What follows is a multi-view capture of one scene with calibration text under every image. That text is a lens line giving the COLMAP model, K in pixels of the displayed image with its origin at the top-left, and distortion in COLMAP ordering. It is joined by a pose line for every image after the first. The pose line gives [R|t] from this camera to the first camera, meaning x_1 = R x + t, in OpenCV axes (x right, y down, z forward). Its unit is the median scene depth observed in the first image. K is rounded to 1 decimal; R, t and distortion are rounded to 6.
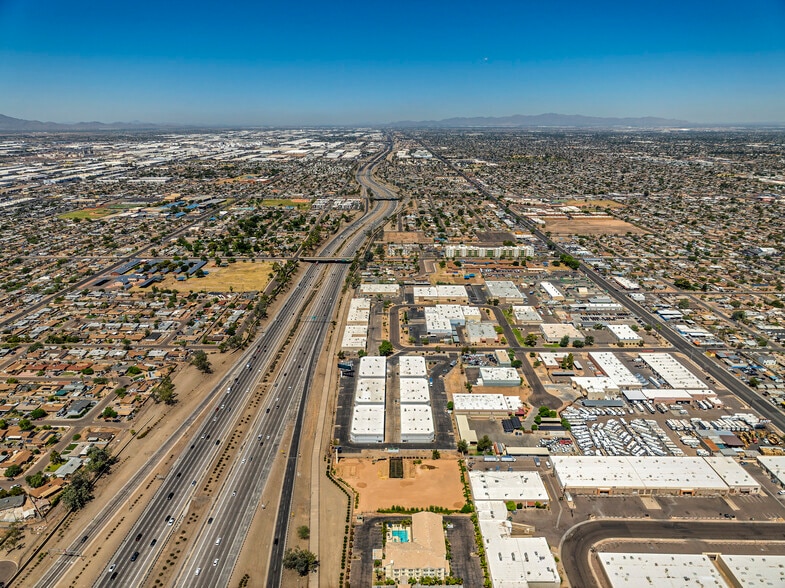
lens RADIAL K [[532.6, 0, 391.4], [0, 532.6, 294.0], [0, 0, 1]] dist [-0.000057, 0.001193]
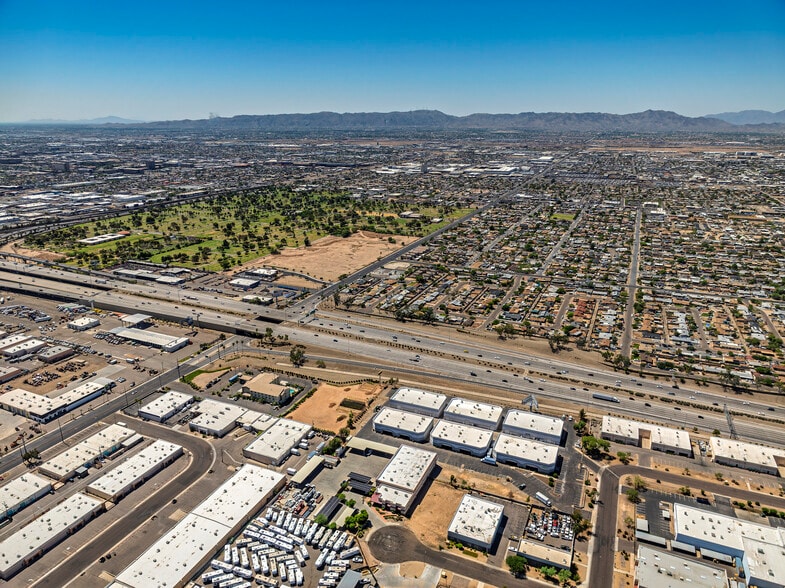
lens RADIAL K [[532.6, 0, 391.4], [0, 532.6, 294.0], [0, 0, 1]] dist [-0.000057, 0.001193]
pose [[-0.398103, 0.283885, -0.872309, 0.706733], [-0.283987, 0.866058, 0.411455, -0.307416], [0.872276, 0.411526, -0.264160, 0.948091]]
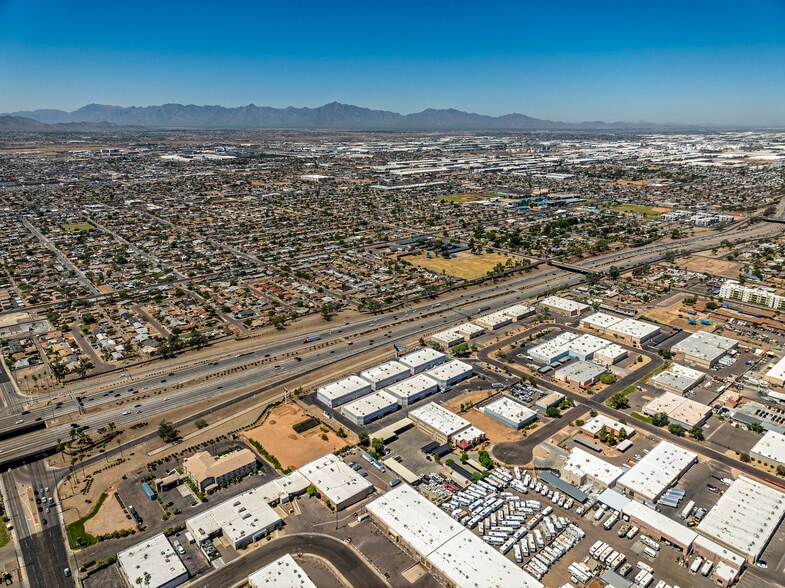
lens RADIAL K [[532.6, 0, 391.4], [0, 532.6, 294.0], [0, 0, 1]] dist [-0.000057, 0.001193]
pose [[0.657932, 0.234644, -0.715589, 0.641582], [-0.234116, 0.966866, 0.101785, -0.075522], [0.715762, 0.100563, 0.691066, 0.230657]]
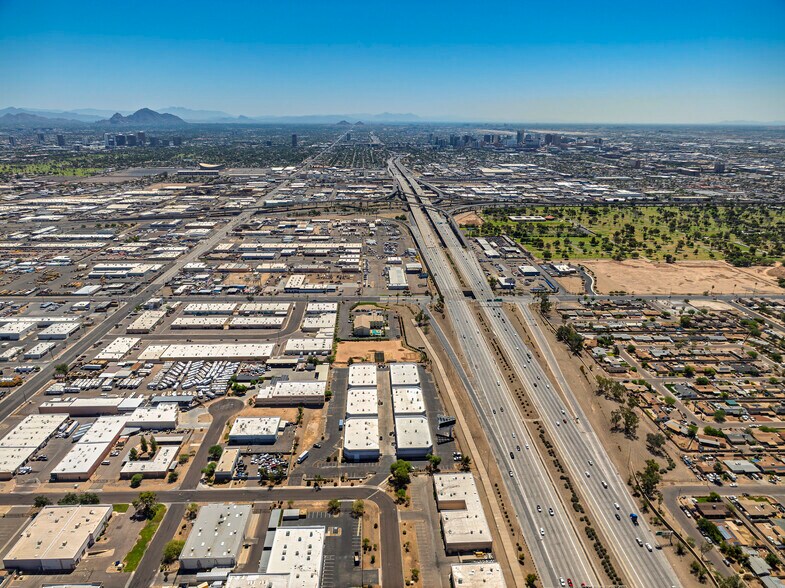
lens RADIAL K [[532.6, 0, 391.4], [0, 532.6, 294.0], [0, 0, 1]] dist [-0.000057, 0.001193]
pose [[-0.998803, 0.009595, -0.047967, 0.032151], [-0.020556, 0.807457, 0.589568, -0.487025], [0.044388, 0.589848, -0.806293, 1.513569]]
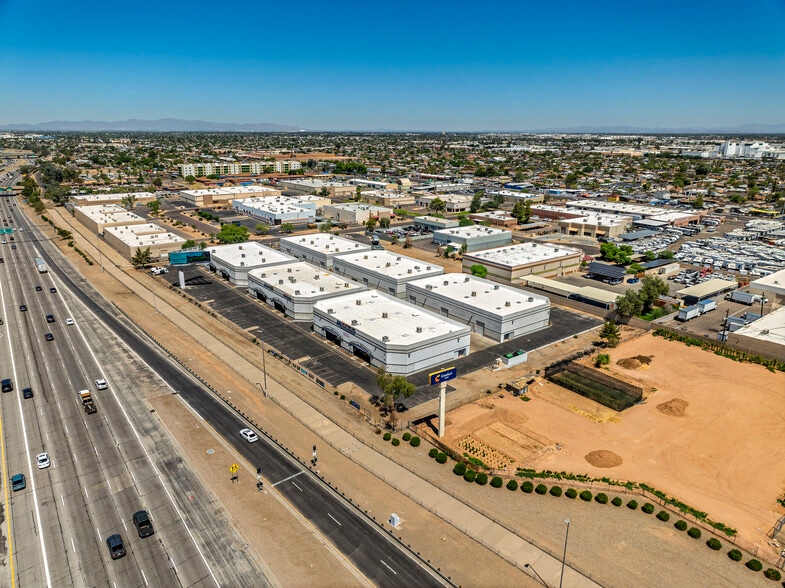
lens RADIAL K [[532.6, 0, 391.4], [0, 532.6, 294.0], [0, 0, 1]] dist [-0.000057, 0.001193]
pose [[0.792191, -0.175077, 0.584621, -0.202716], [0.182552, 0.982085, 0.046739, 0.169074], [-0.582330, 0.069698, 0.809959, 0.583963]]
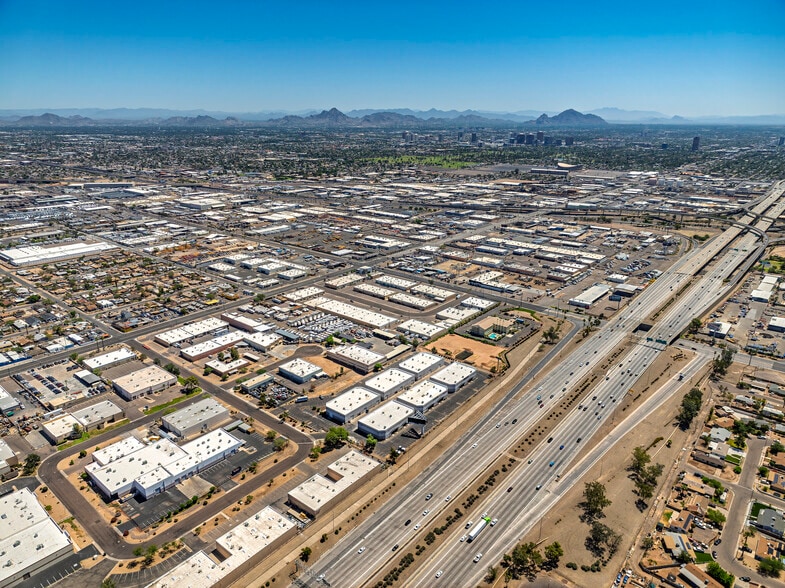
lens RADIAL K [[532.6, 0, 391.4], [0, 532.6, 294.0], [0, 0, 1]] dist [-0.000057, 0.001193]
pose [[-0.772226, -0.203277, 0.601952, -0.499116], [0.192031, 0.828449, 0.526115, -0.454075], [-0.605633, 0.521873, -0.600714, 1.398567]]
